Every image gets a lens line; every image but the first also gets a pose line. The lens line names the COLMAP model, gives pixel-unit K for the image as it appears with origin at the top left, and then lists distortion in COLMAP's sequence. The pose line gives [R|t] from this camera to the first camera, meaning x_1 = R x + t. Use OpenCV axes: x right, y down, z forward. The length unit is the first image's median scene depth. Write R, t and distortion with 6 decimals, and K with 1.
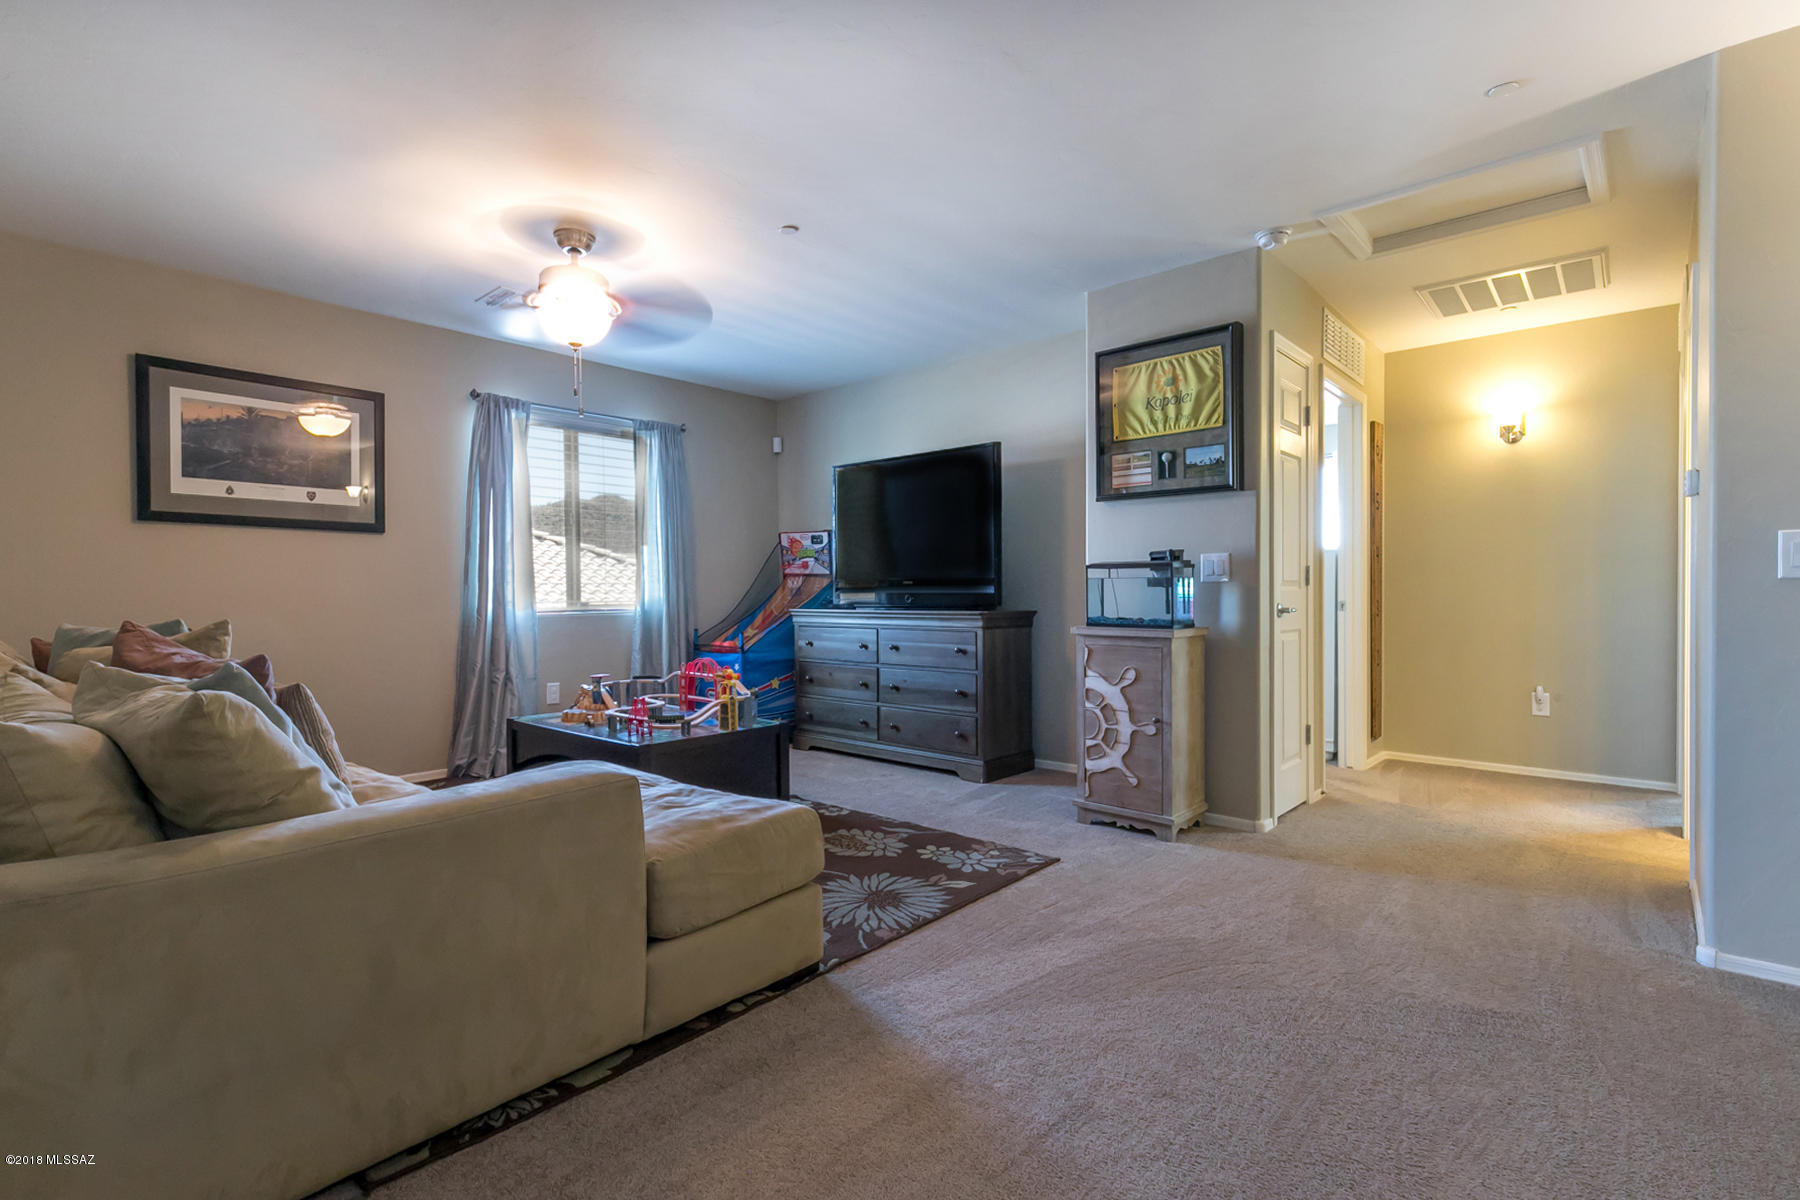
lens RADIAL K [[854.0, 0, 827.9], [0, 854.0, 595.5], [0, 0, 1]] dist [-0.003748, -0.001013]
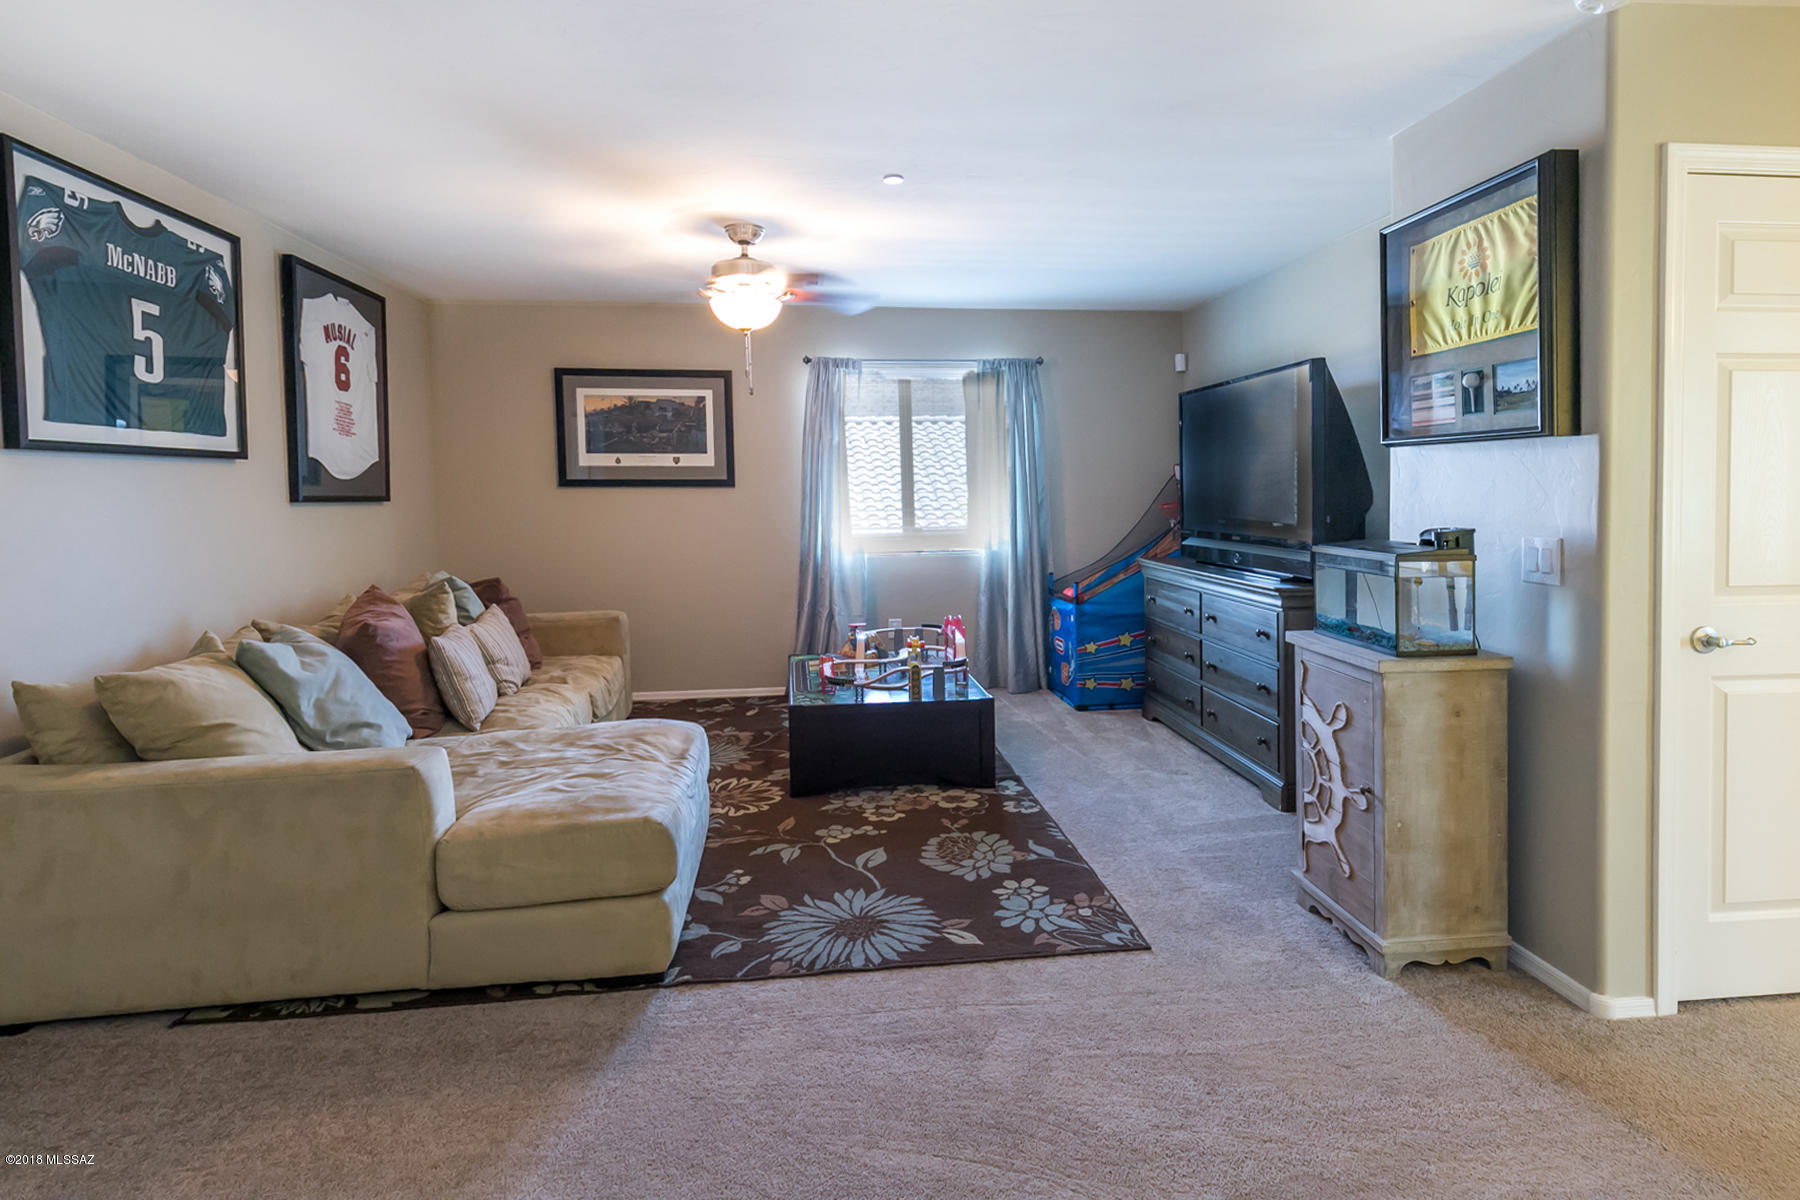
lens RADIAL K [[854.0, 0, 888.2], [0, 854.0, 526.2], [0, 0, 1]] dist [-0.003748, -0.001013]
pose [[0.778537, 0.028586, -0.626947, 0.478627], [-0.004101, 0.999173, 0.040466, -0.080670], [0.627585, -0.028933, 0.778010, 0.240136]]
